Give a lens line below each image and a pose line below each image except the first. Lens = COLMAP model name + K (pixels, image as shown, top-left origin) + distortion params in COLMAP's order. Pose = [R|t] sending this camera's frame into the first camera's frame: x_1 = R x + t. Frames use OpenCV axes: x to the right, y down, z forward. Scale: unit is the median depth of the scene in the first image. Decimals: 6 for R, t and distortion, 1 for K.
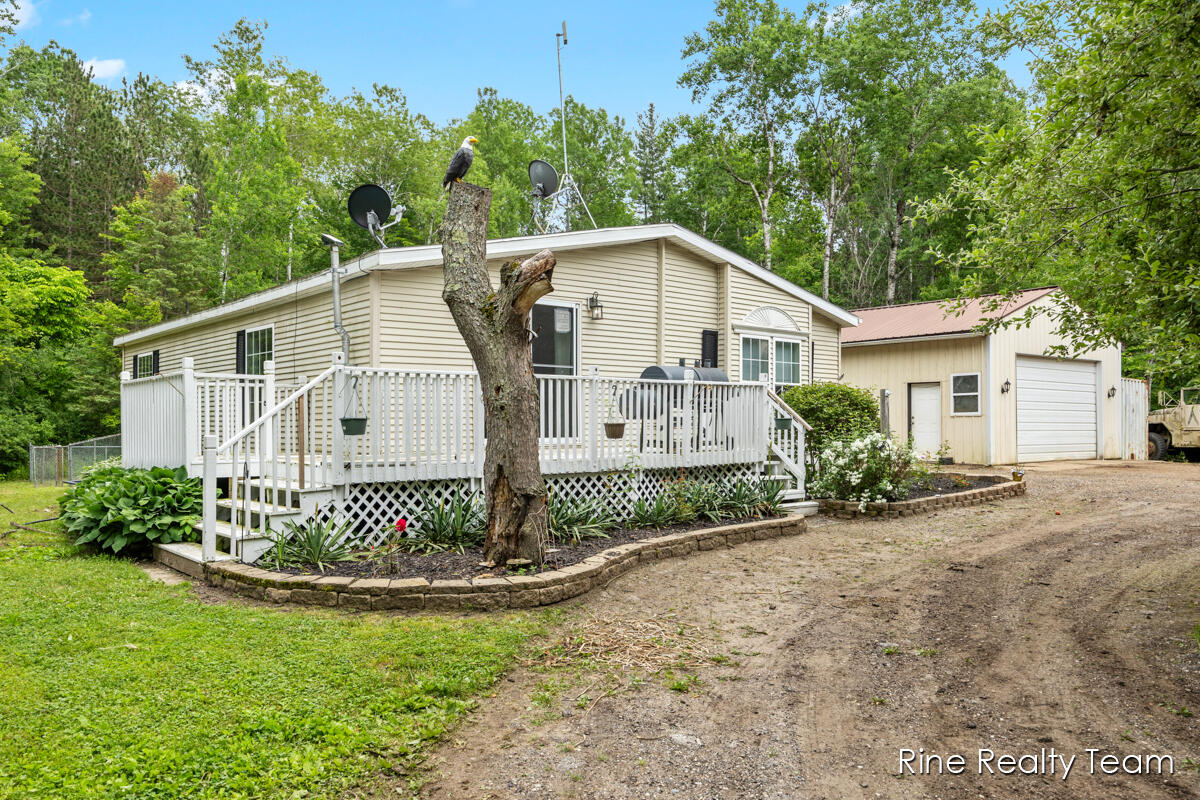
lens RADIAL K [[902.1, 0, 598.7], [0, 902.1, 404.4], [0, 0, 1]] dist [0.006788, 0.001499]
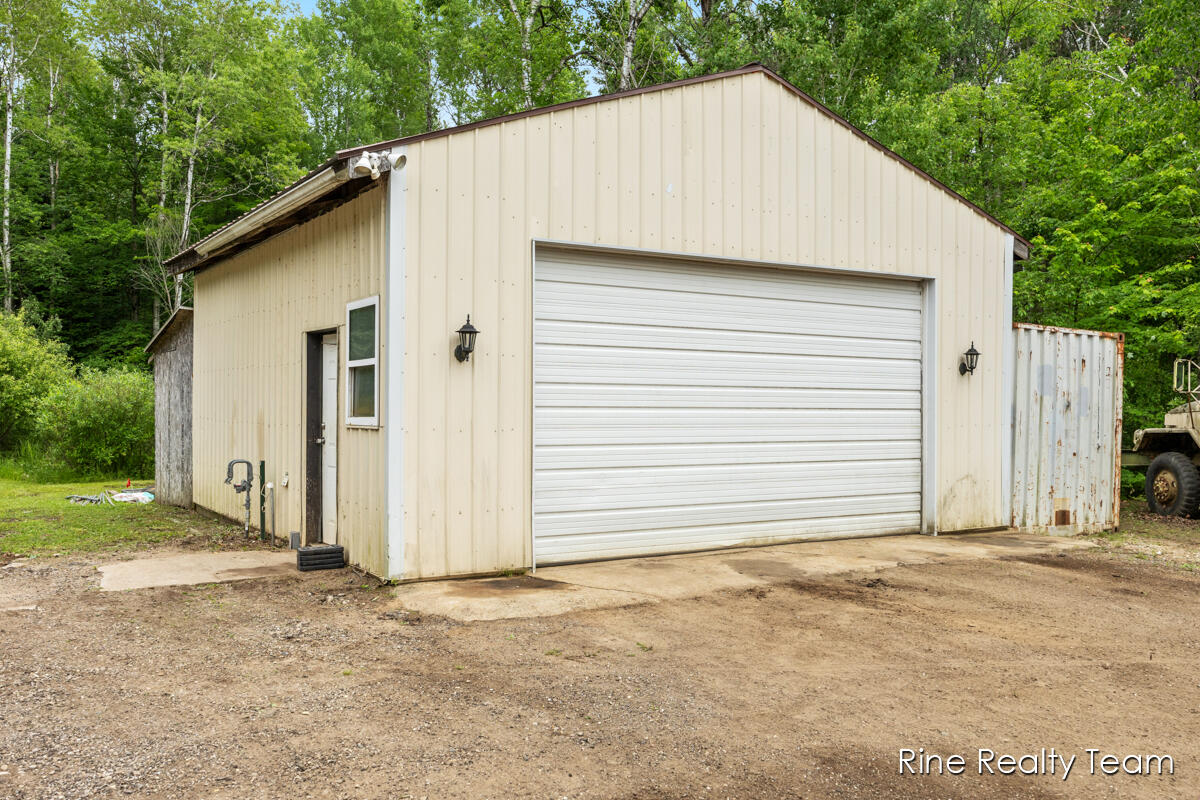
lens RADIAL K [[1061.0, 0, 601.5], [0, 1061.0, 401.5], [0, 0, 1]] dist [-0.000707, 0.000513]
pose [[0.993158, 0.006084, -0.116621, 0.467301], [-0.003632, 0.999768, 0.021224, -0.004951], [0.116723, -0.020656, 0.992950, 0.533580]]
